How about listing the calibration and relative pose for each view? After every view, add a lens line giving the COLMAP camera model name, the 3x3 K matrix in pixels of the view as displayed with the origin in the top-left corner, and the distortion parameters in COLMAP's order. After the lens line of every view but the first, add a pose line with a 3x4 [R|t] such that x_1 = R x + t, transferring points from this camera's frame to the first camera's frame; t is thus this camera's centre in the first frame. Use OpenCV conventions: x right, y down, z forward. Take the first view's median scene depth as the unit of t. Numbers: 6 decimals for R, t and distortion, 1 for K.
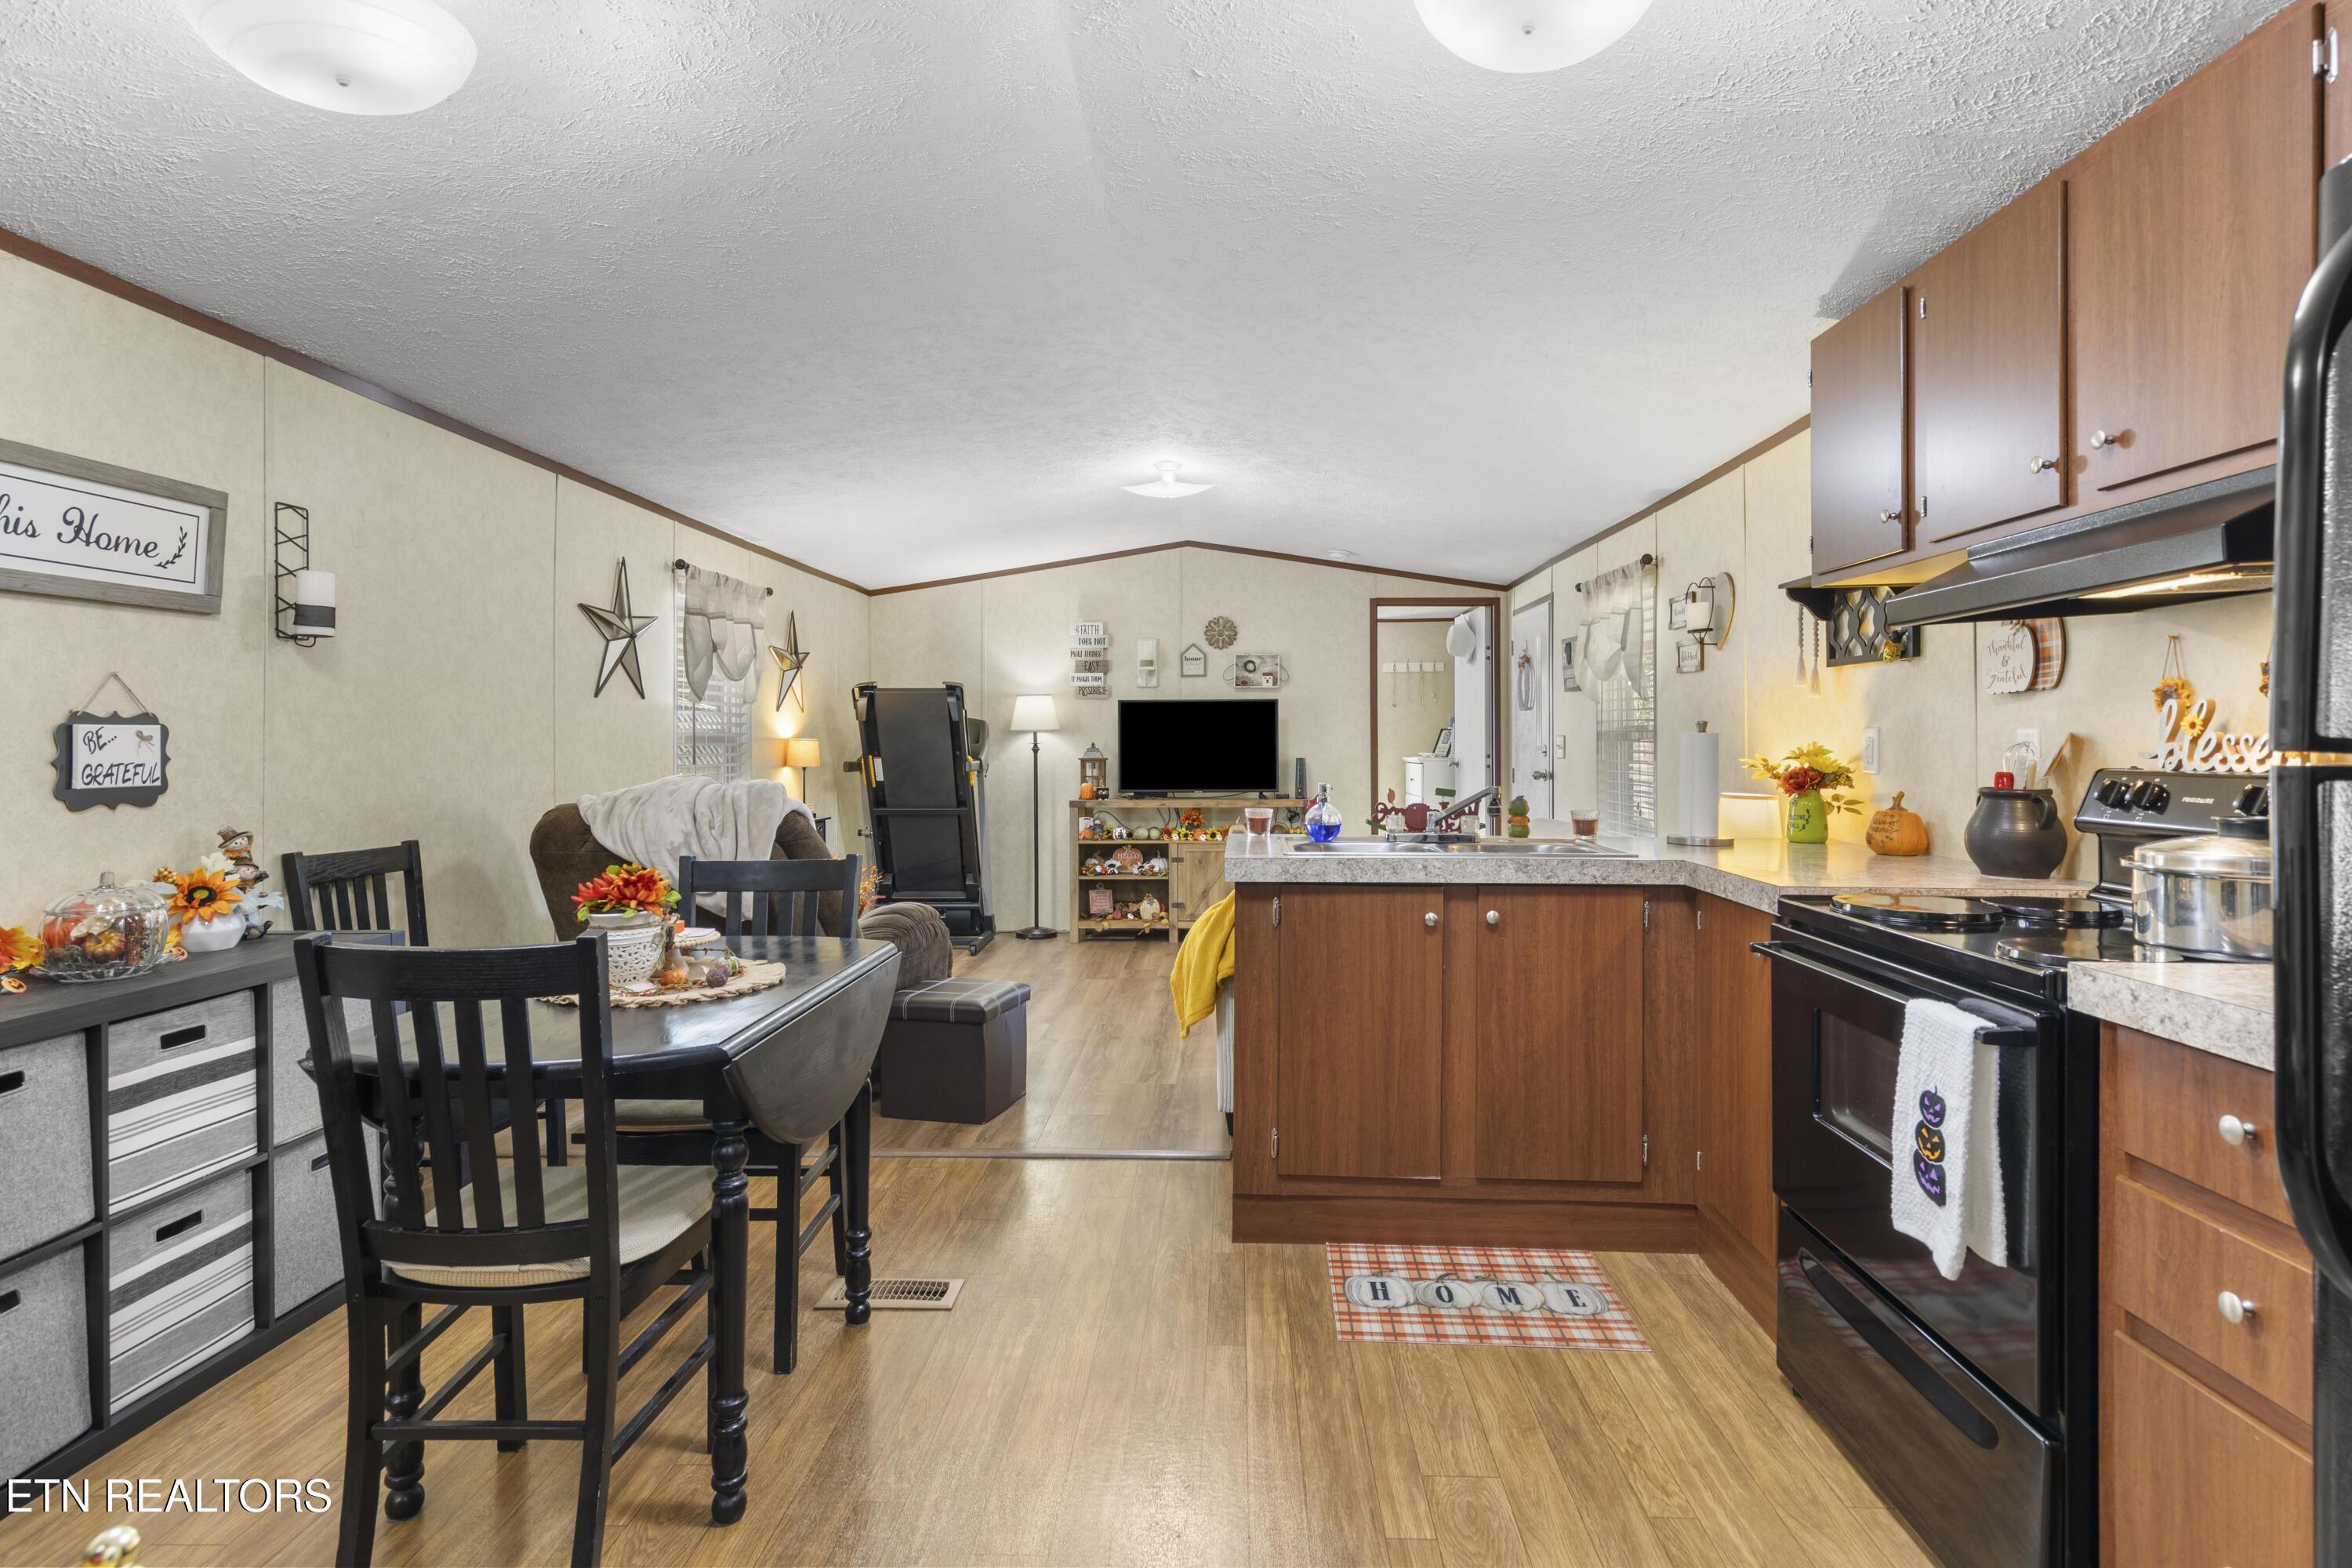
lens RADIAL K [[1193.1, 0, 1199.1], [0, 1193.1, 741.9], [0, 0, 1]] dist [0.007529, -0.001002]
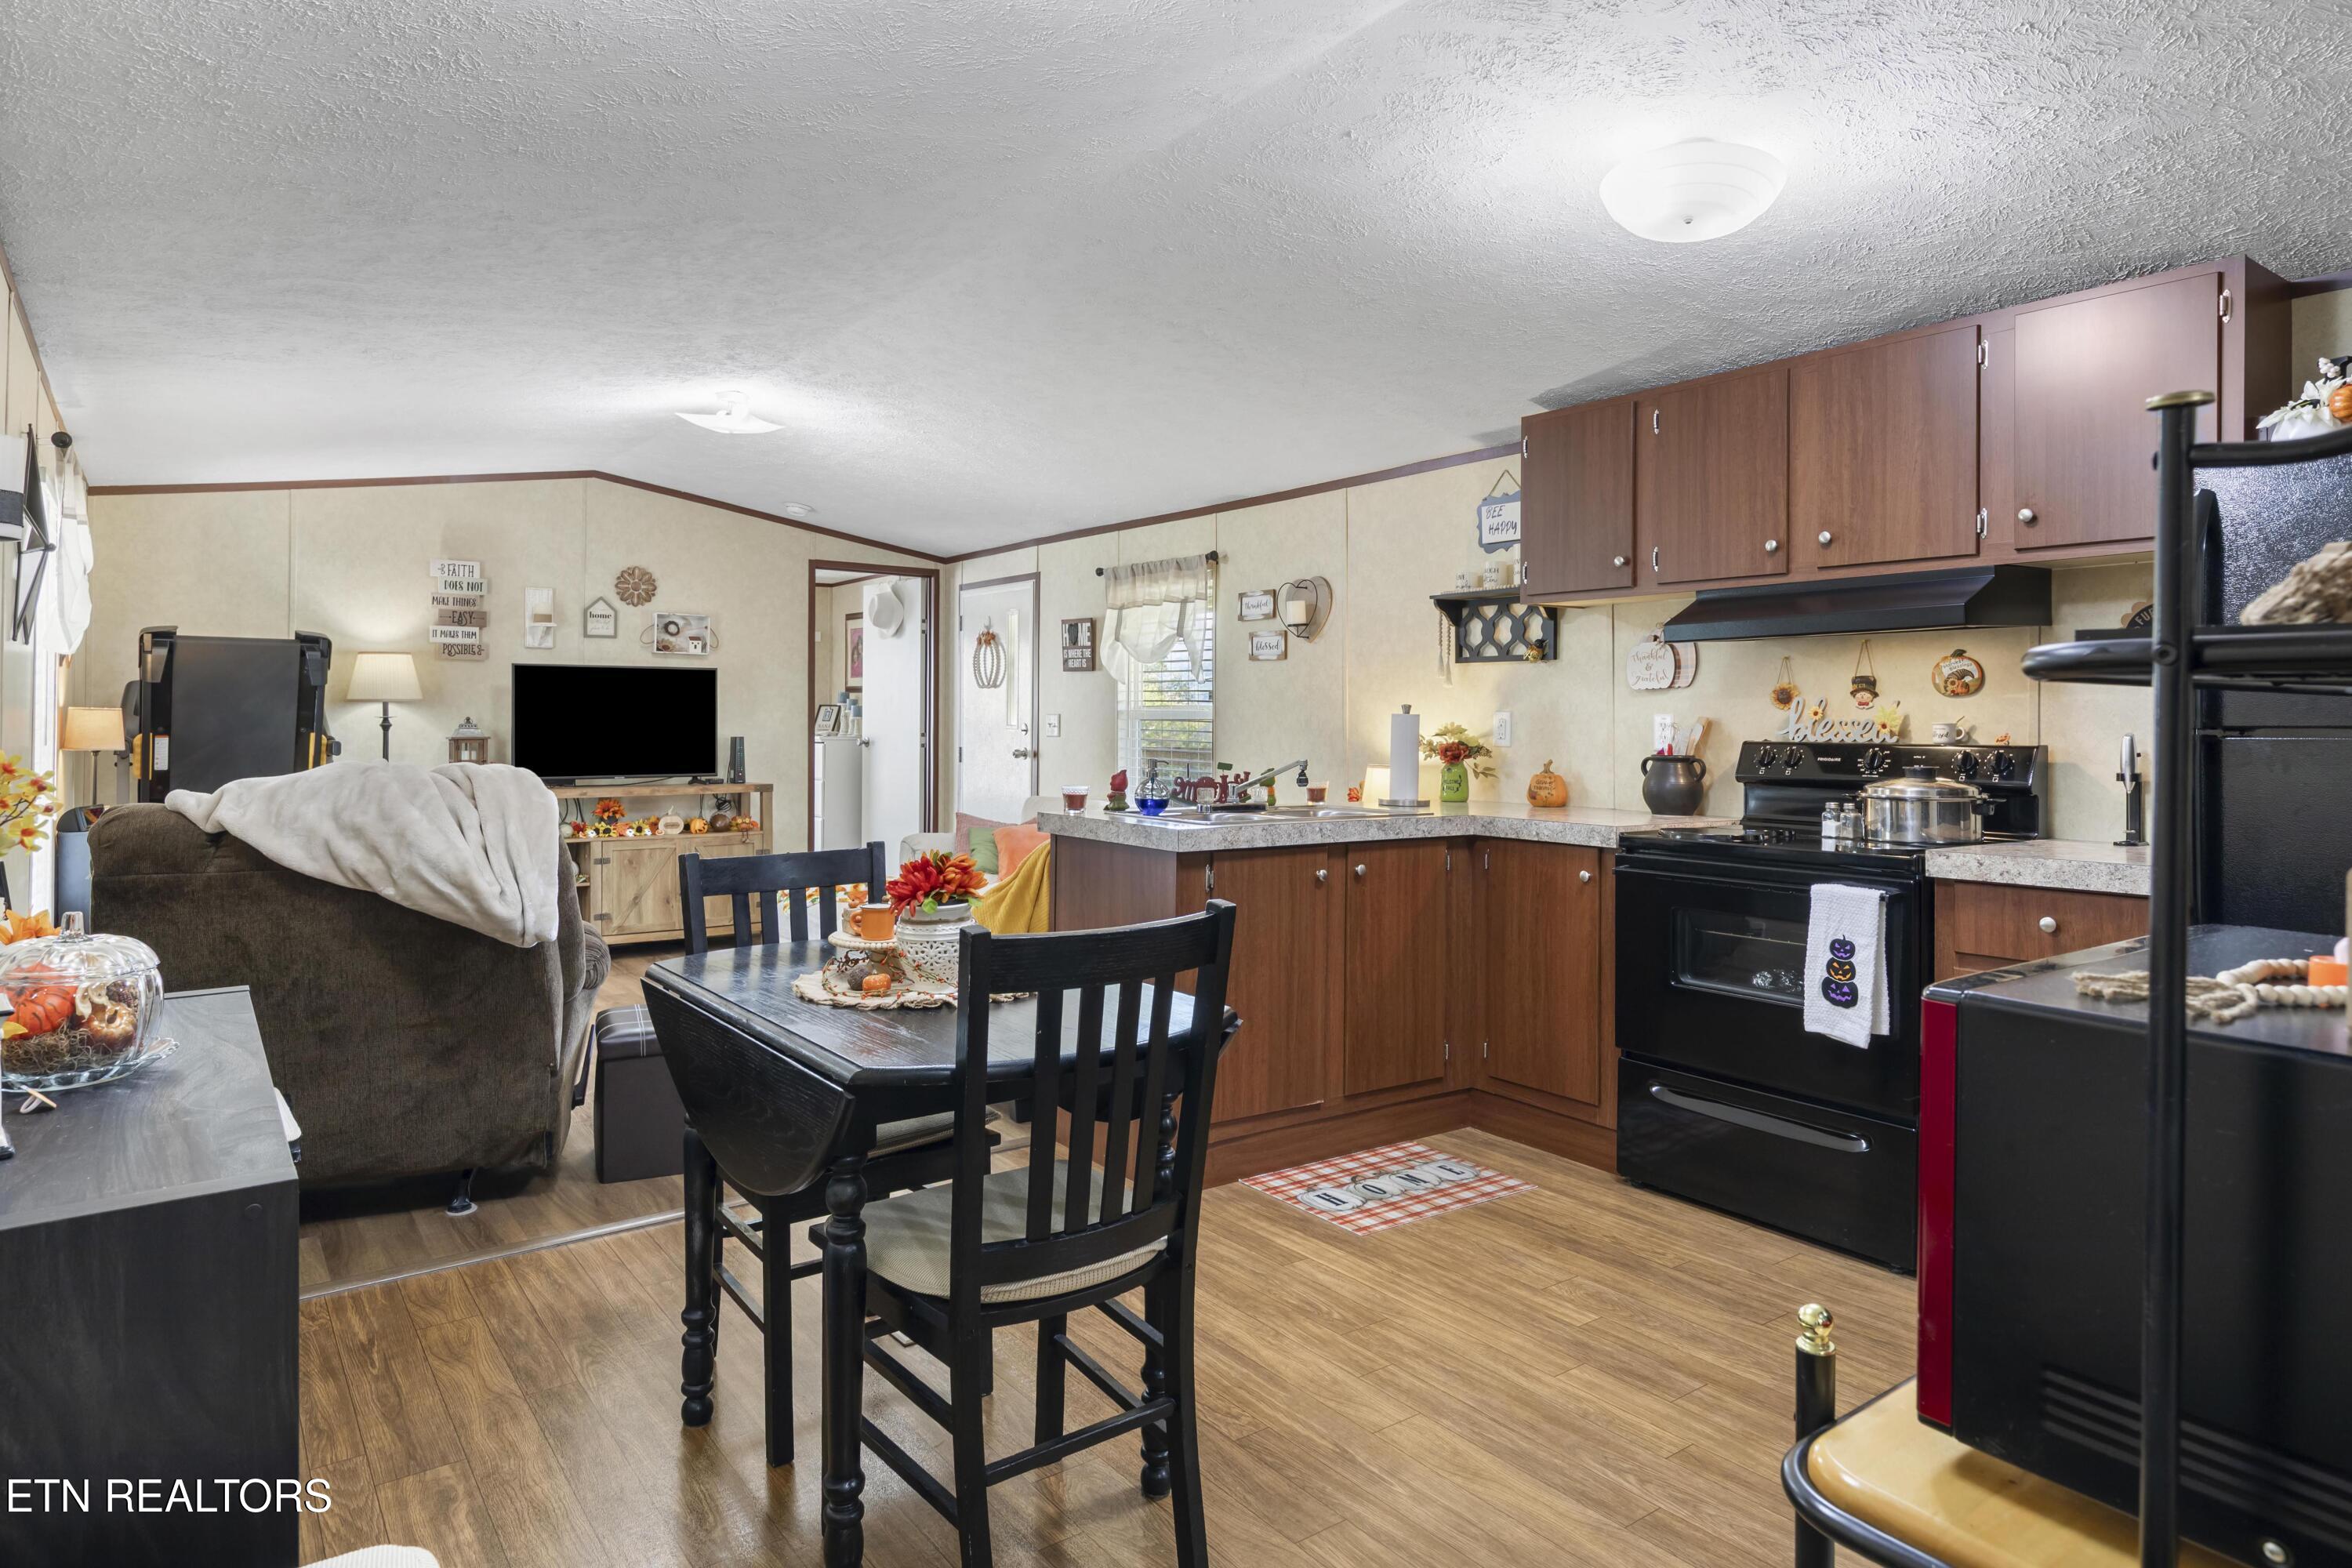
lens RADIAL K [[1354.6, 0, 1176.1], [0, 1354.6, 715.7], [0, 0, 1]] dist [0.006863, 0.000753]
pose [[0.786032, 0.009092, 0.618119, -0.590515], [-0.007095, 0.999959, -0.005686, 0.003382], [-0.618145, 0.000084, 0.786064, 0.053827]]
